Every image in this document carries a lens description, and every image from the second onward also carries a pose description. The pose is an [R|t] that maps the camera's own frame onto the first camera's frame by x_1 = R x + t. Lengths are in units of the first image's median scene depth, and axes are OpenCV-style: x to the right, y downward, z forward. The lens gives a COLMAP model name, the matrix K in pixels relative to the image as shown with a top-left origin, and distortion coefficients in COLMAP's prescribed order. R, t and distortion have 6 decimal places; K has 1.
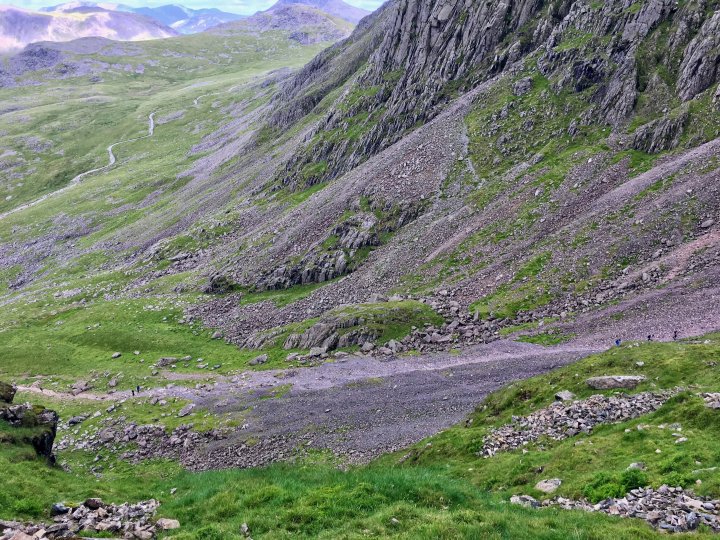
lens RADIAL K [[598.0, 0, 360.0], [0, 598.0, 270.0], [0, 0, 1]] dist [0.061718, -0.082368]
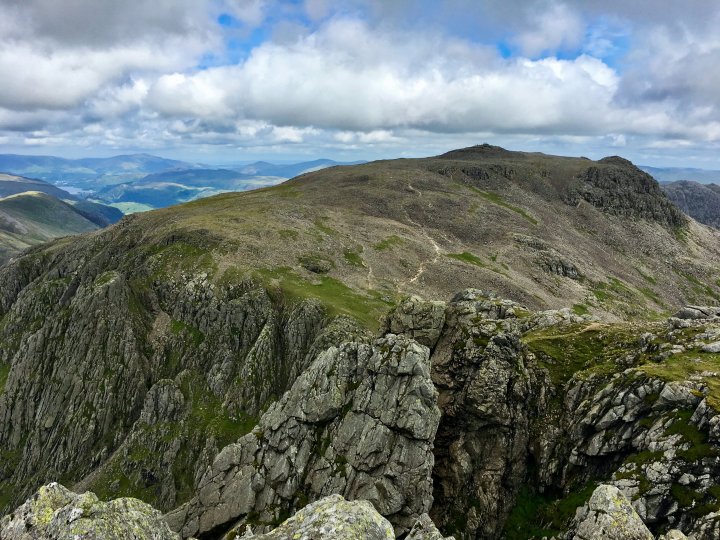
lens RADIAL K [[598.0, 0, 360.0], [0, 598.0, 270.0], [0, 0, 1]] dist [0.061718, -0.082368]
pose [[0.772921, -0.115420, 0.623916, -0.189234], [0.239002, 0.963850, -0.117777, -0.489198], [-0.587767, 0.240150, 0.772566, -0.860544]]
